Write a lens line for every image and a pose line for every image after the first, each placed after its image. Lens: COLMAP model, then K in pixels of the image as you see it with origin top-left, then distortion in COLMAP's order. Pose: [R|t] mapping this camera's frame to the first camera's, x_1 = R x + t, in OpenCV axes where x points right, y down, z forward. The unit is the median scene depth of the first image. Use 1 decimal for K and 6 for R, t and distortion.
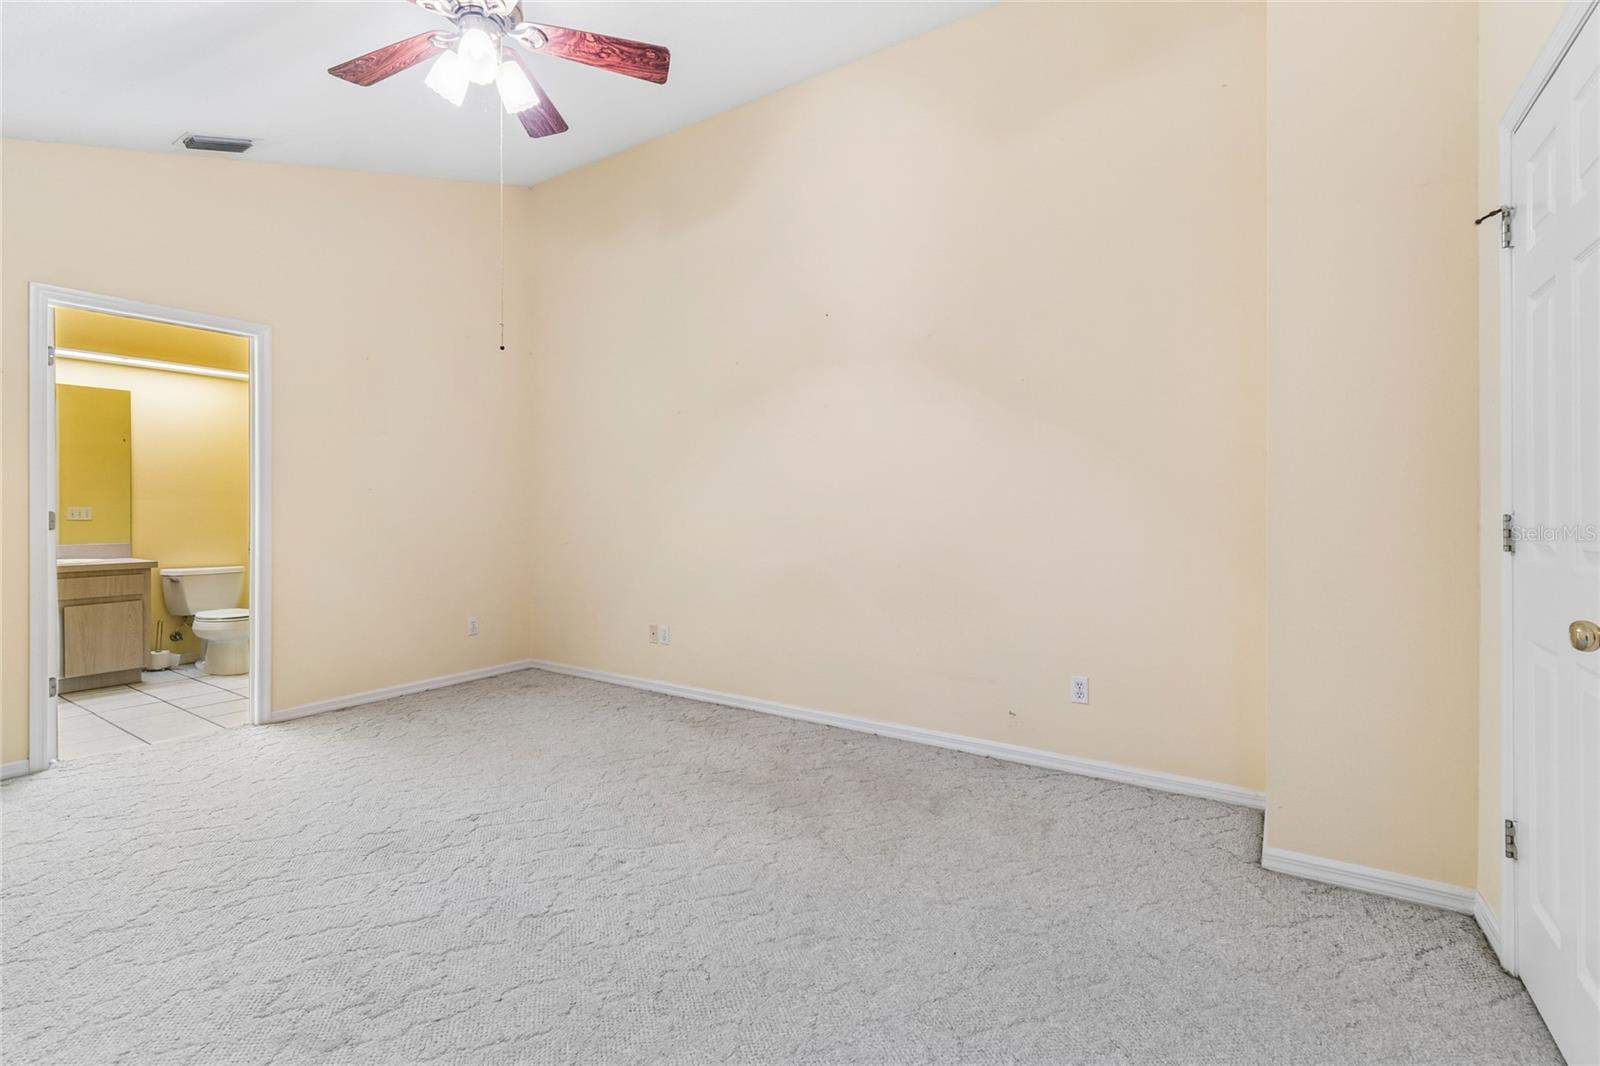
lens RADIAL K [[716.7, 0, 801.5], [0, 716.7, 516.6], [0, 0, 1]] dist [0.004388, -0.001937]
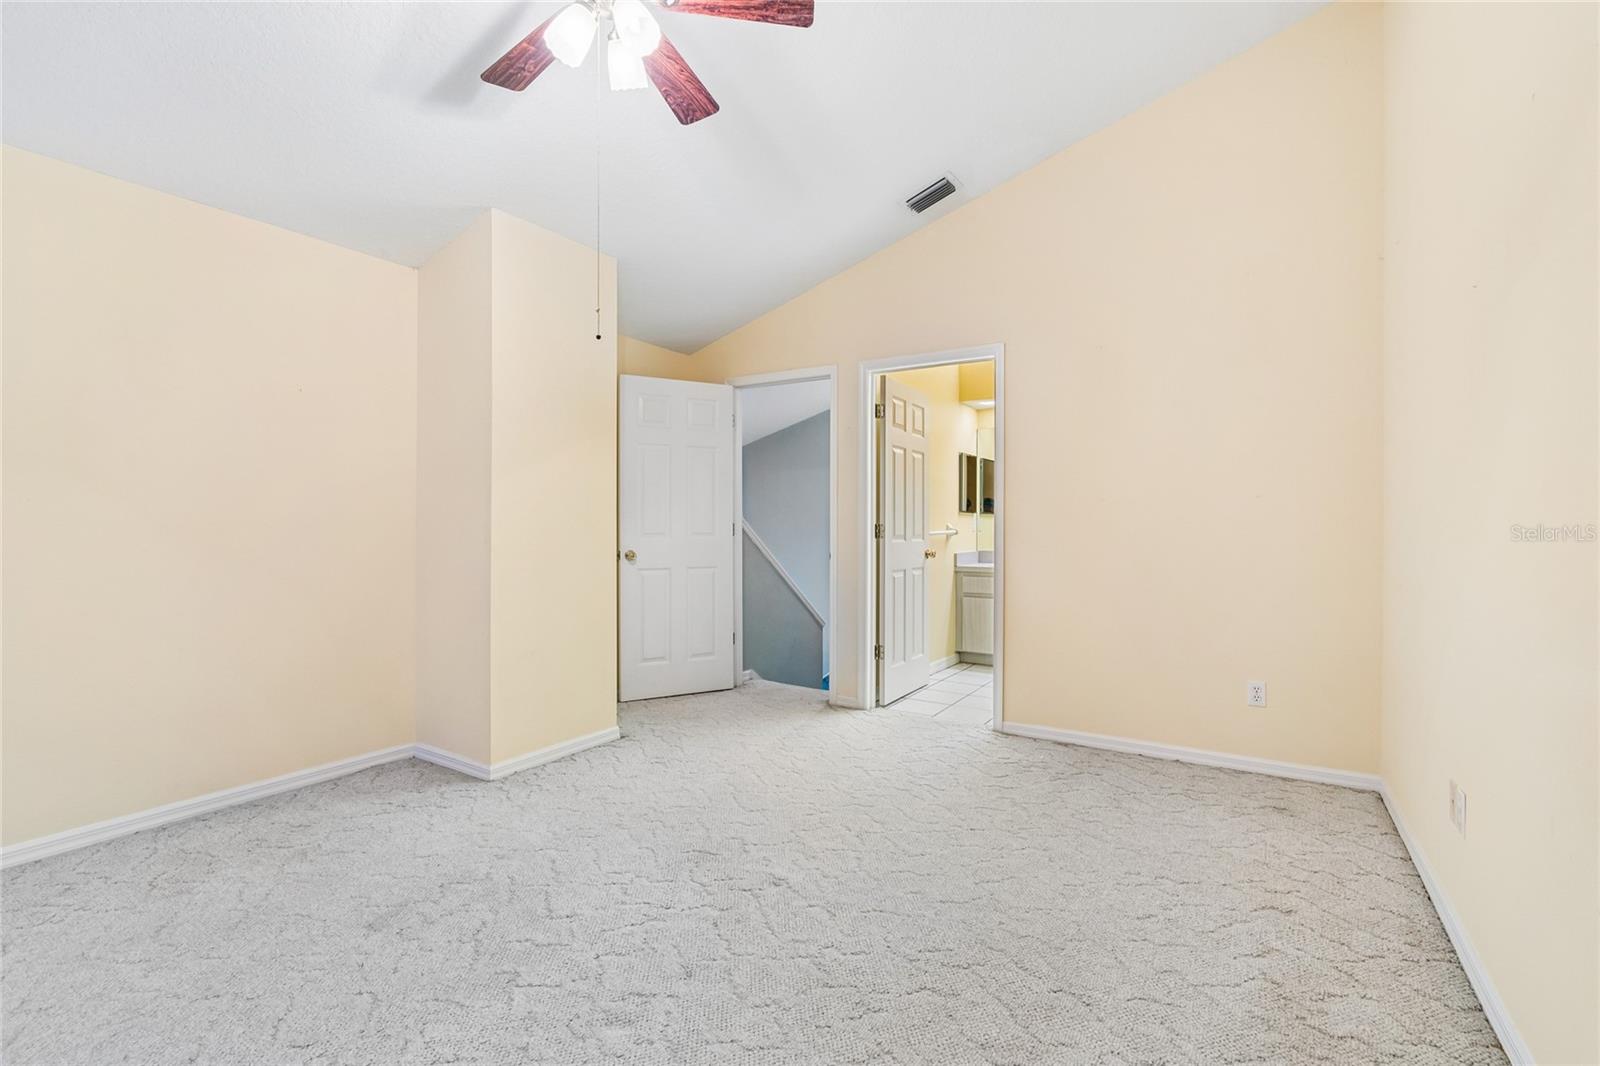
lens RADIAL K [[716.7, 0, 802.6], [0, 716.7, 528.6], [0, 0, 1]] dist [0.004388, -0.001937]
pose [[0.025546, 0.006465, -0.999653, 0.303692], [-0.014501, 0.999876, 0.006096, -0.002841], [0.999568, 0.014340, 0.025636, 0.785442]]
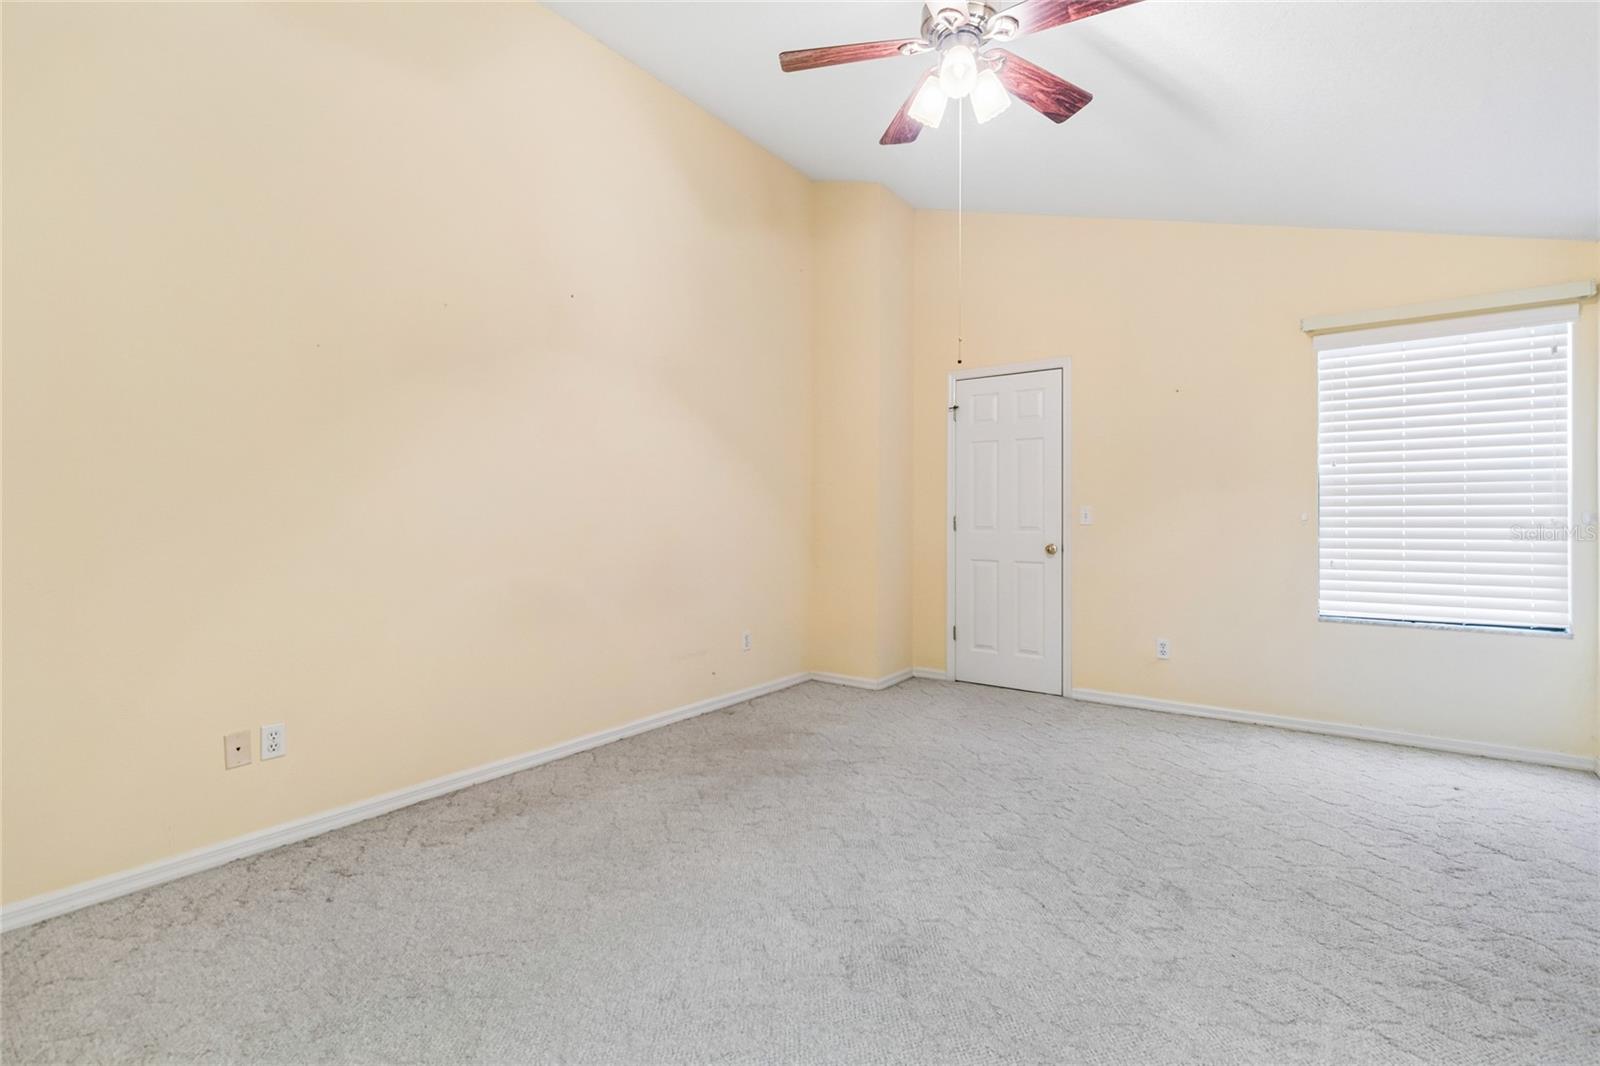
lens RADIAL K [[716.7, 0, 799.3], [0, 716.7, 525.1], [0, 0, 1]] dist [0.004388, -0.001937]
pose [[0.050309, -0.009685, 0.998687, -0.952129], [0.008395, 0.999922, 0.009274, -0.002471], [-0.998698, 0.007917, 0.050387, 0.755856]]
